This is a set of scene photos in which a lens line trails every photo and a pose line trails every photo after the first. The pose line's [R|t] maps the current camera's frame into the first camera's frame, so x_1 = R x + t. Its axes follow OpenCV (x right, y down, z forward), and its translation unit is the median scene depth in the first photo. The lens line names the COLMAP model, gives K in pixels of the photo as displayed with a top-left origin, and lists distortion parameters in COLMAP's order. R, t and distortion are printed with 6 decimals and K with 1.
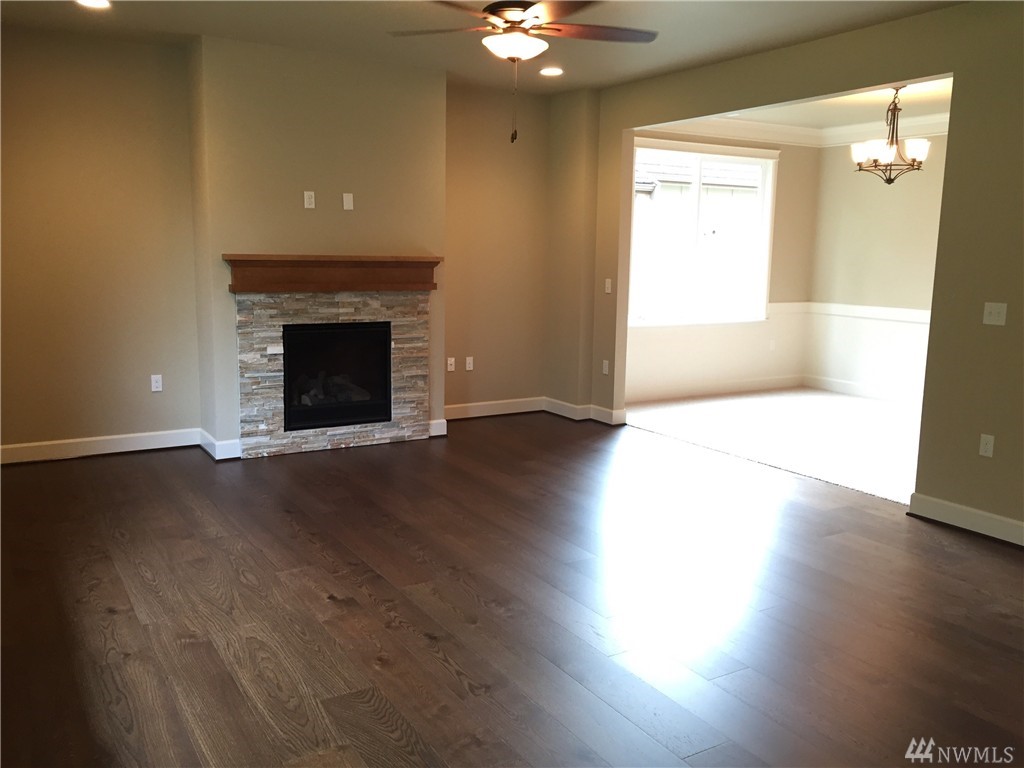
lens RADIAL K [[865.5, 0, 478.2], [0, 865.5, 383.4], [0, 0, 1]] dist [0.060764, -0.074073]
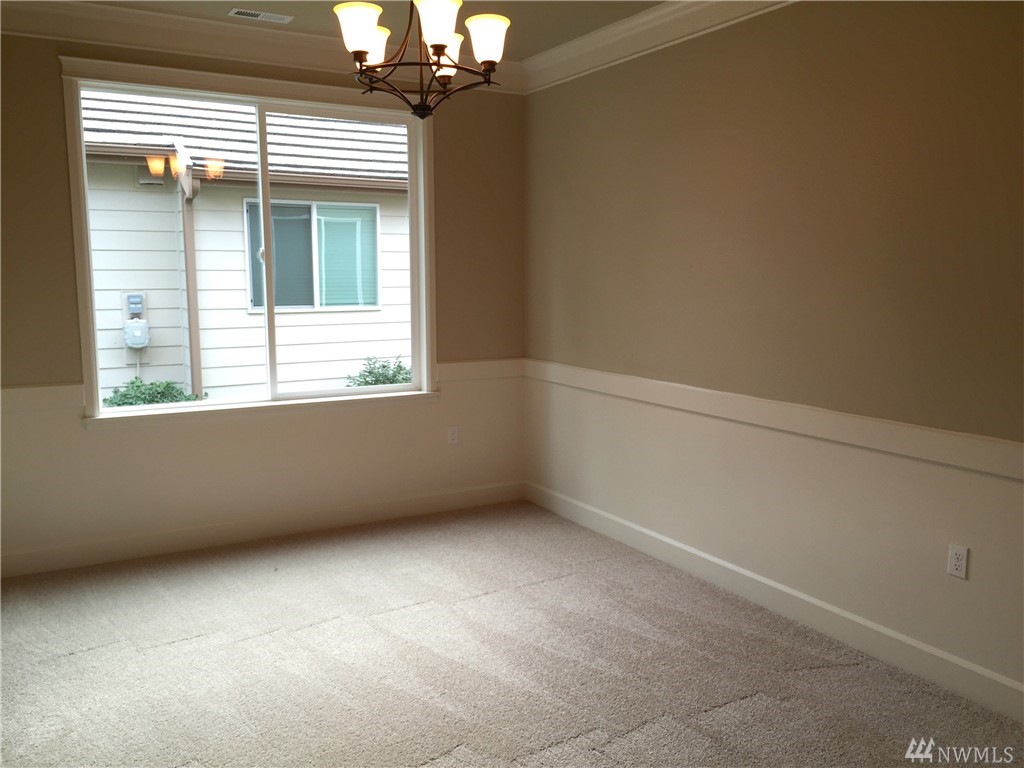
lens RADIAL K [[865.5, 0, 483.4], [0, 865.5, 380.9], [0, 0, 1]] dist [0.060764, -0.074073]
pose [[0.999507, -0.015602, -0.027243, 0.374578], [0.014906, 0.999562, -0.025551, -0.065312], [0.027629, 0.025132, 0.999302, 0.425772]]
